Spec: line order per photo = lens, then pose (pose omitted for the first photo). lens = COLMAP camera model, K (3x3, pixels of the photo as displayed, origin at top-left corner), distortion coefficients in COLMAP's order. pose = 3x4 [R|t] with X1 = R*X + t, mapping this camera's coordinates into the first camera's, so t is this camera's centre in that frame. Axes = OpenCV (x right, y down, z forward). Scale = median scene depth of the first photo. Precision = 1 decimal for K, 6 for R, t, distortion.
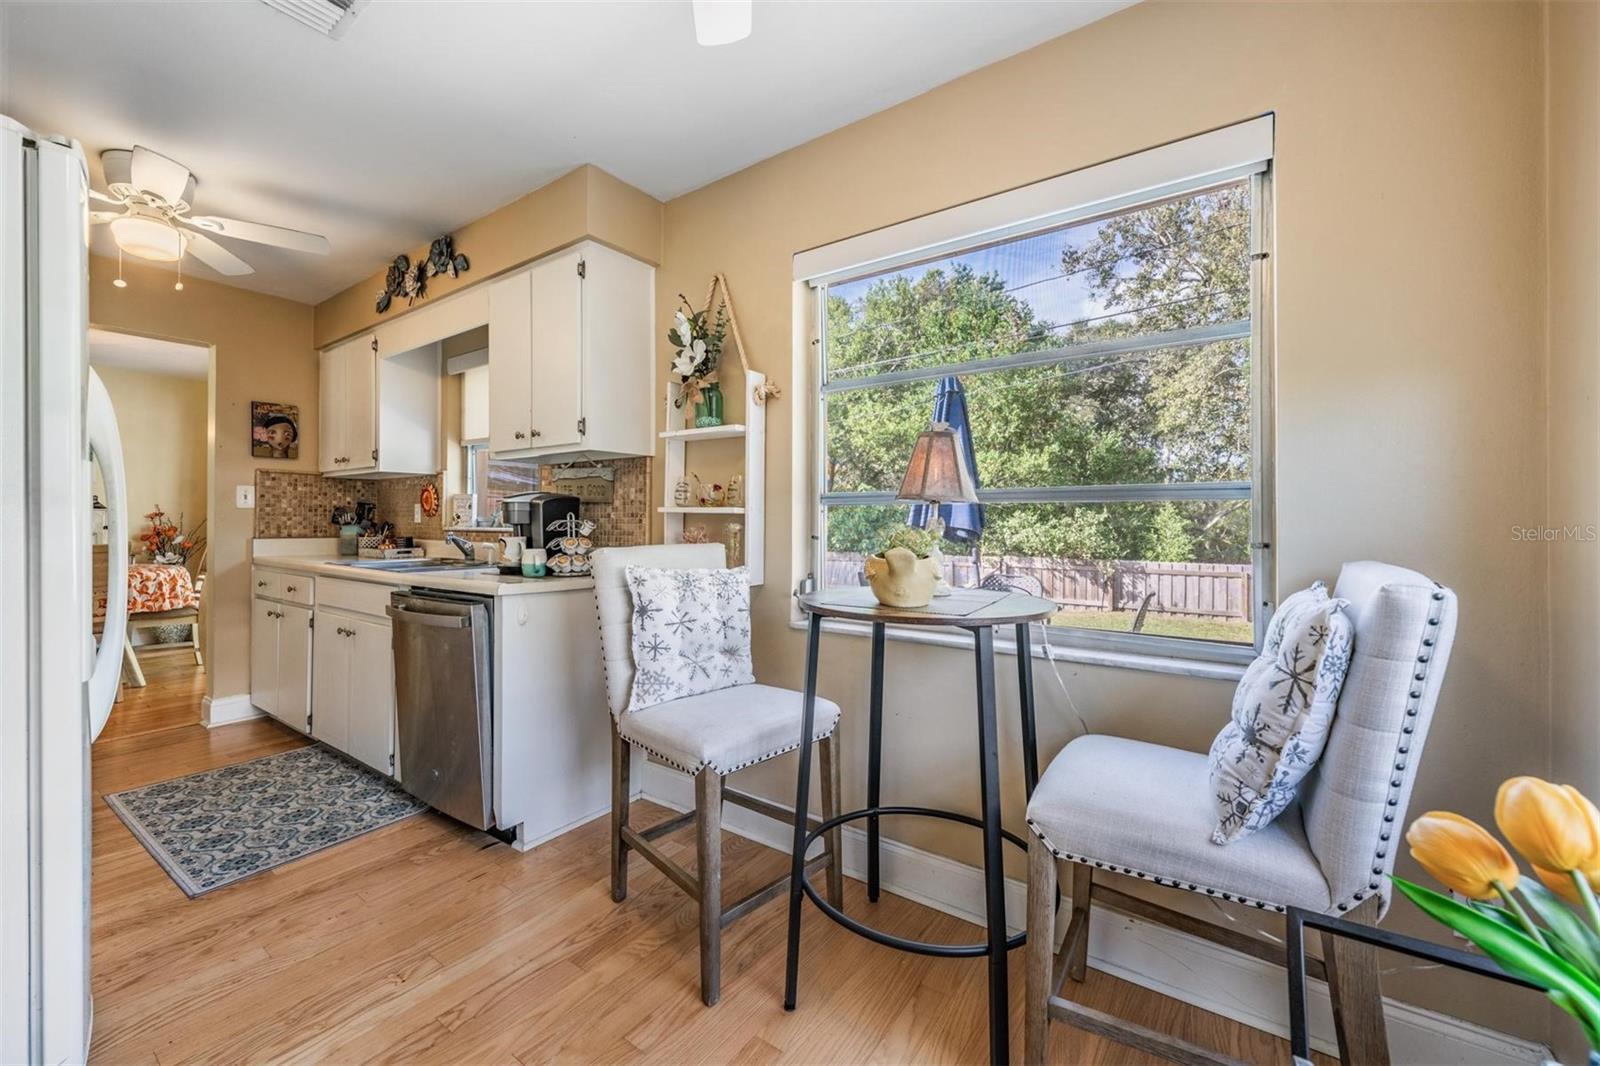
lens RADIAL K [[641.6, 0, 802.5], [0, 641.6, 519.9], [0, 0, 1]] dist [-0.000961, -0.000241]
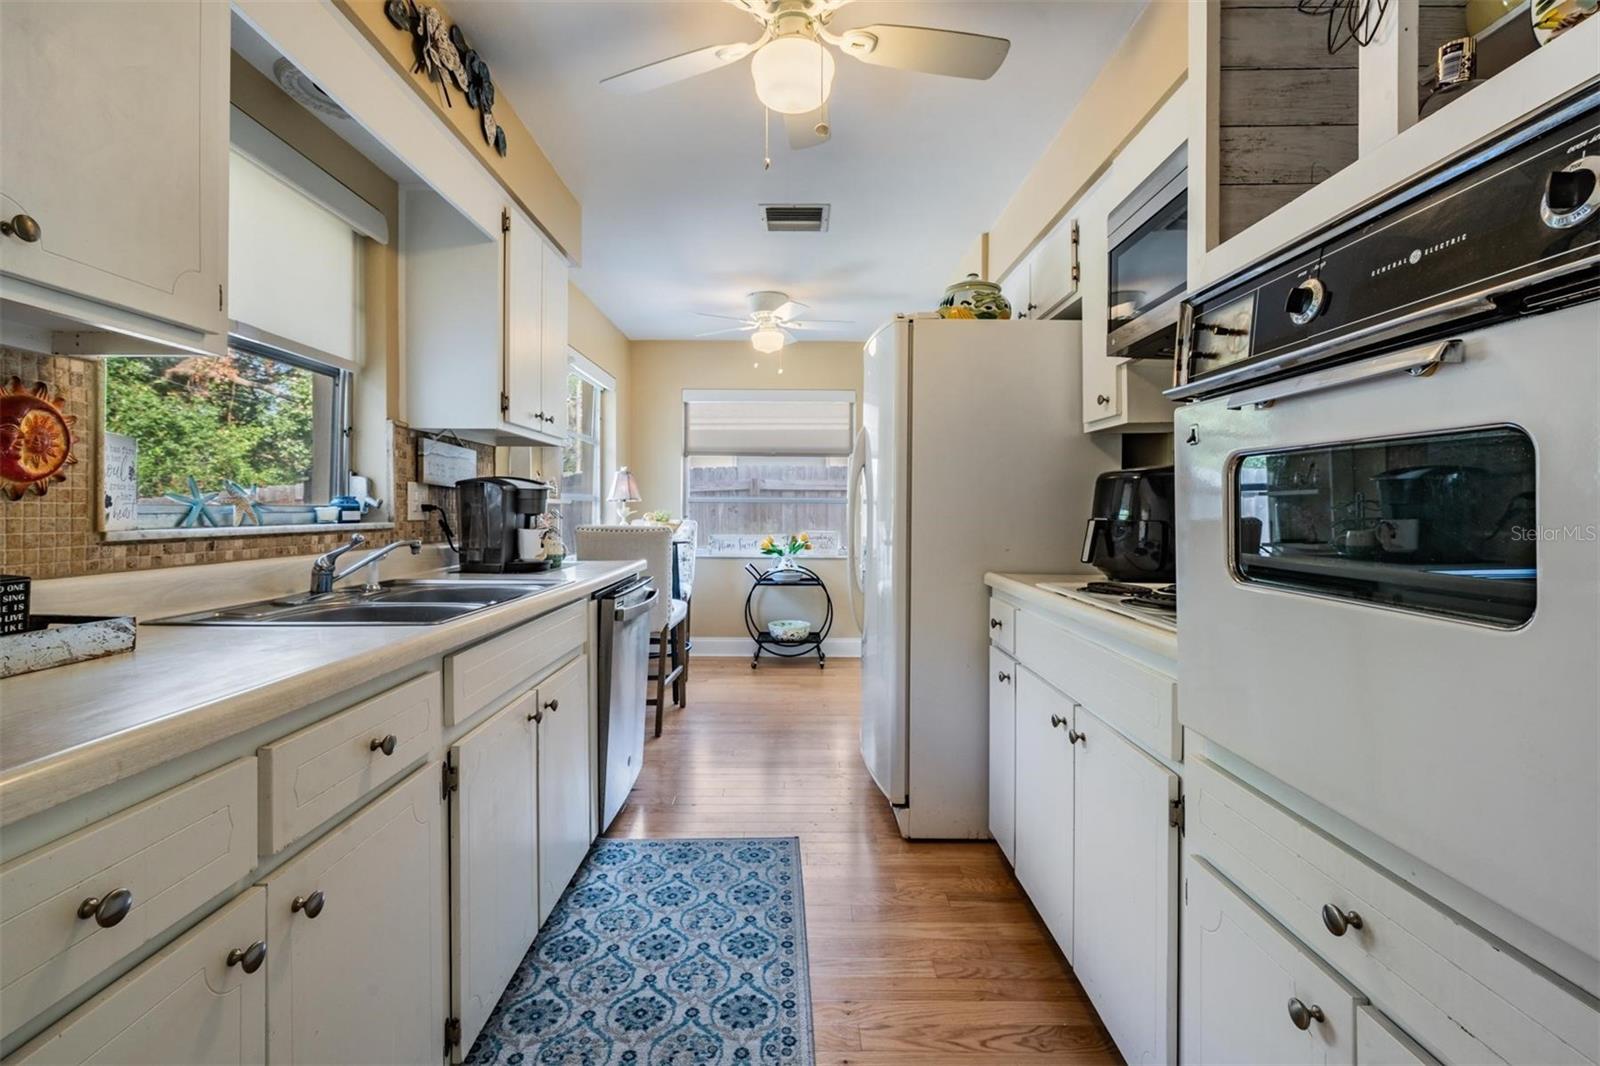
lens RADIAL K [[714.0, 0, 798.2], [0, 714.0, 508.1], [0, 0, 1]] dist [0.004683, -0.000435]
pose [[-0.587470, -0.004792, 0.809231, -1.032697], [-0.009098, 0.999958, -0.000683, -0.003839], [-0.809195, -0.007764, -0.587490, 0.911608]]
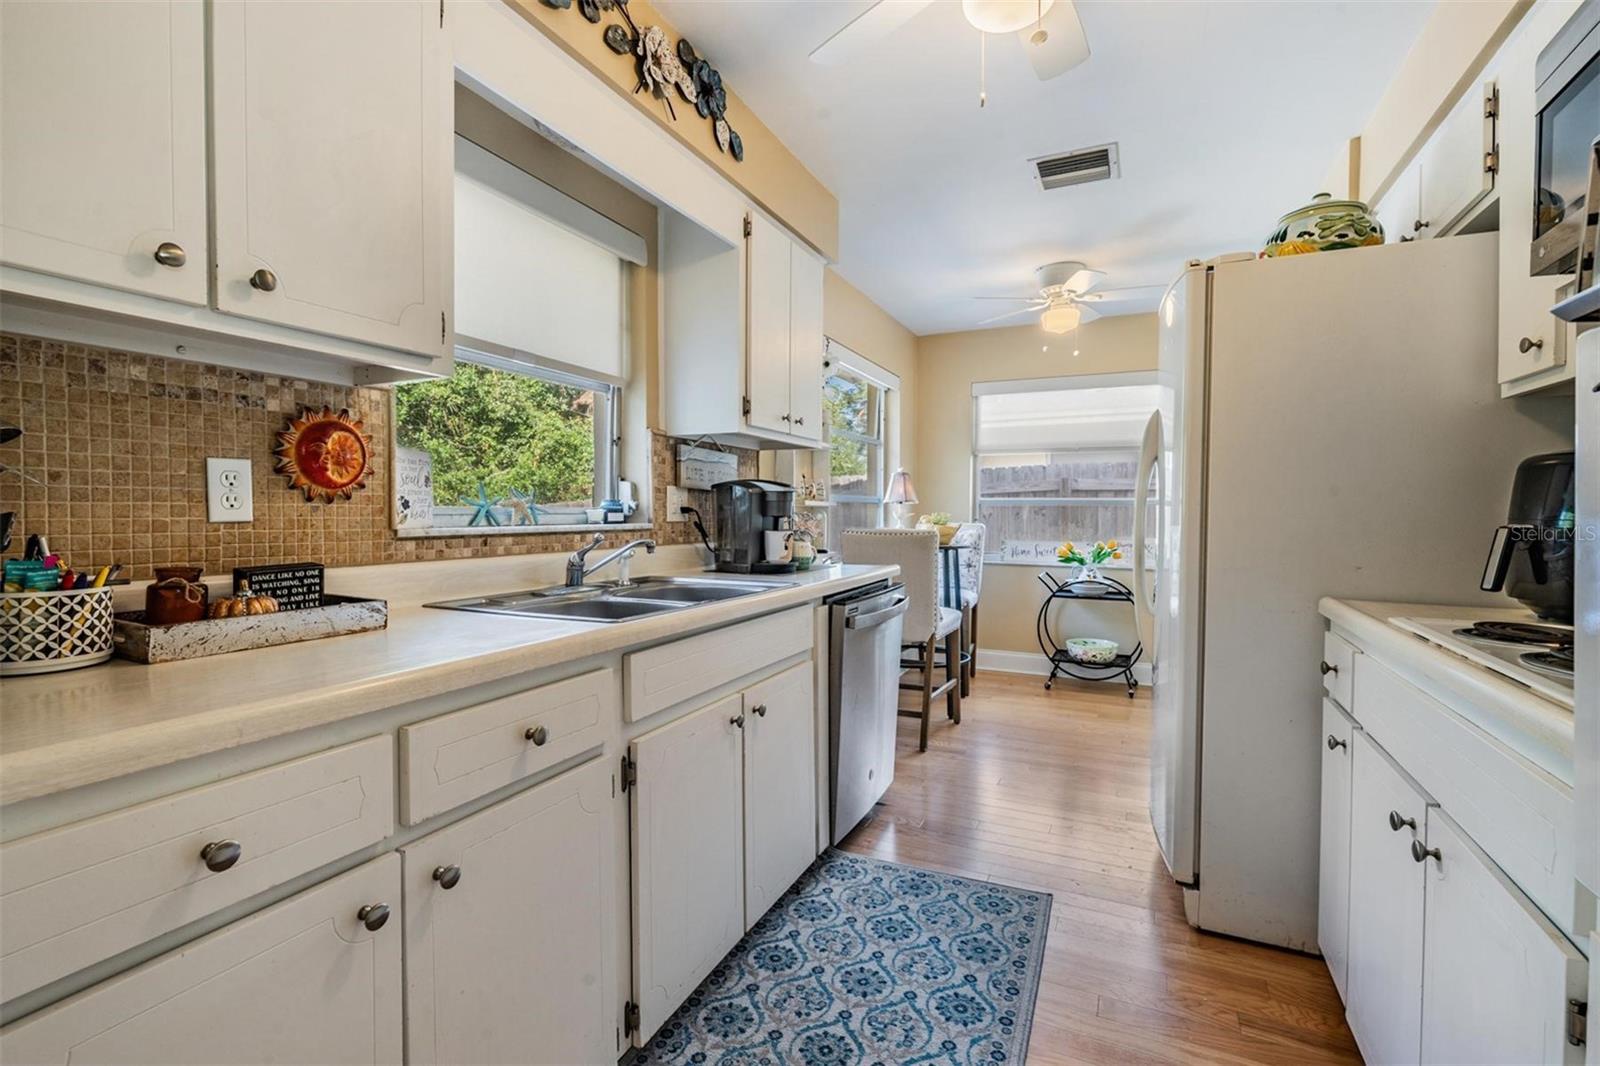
lens RADIAL K [[727.8, 0, 797.9], [0, 727.8, 527.3], [0, 0, 1]] dist [0.001718, -0.000989]
pose [[-0.181553, -0.026528, 0.983023, -1.021756], [-0.008435, 0.999641, 0.025418, -0.003662], [-0.983345, -0.003677, -0.181711, 0.823244]]
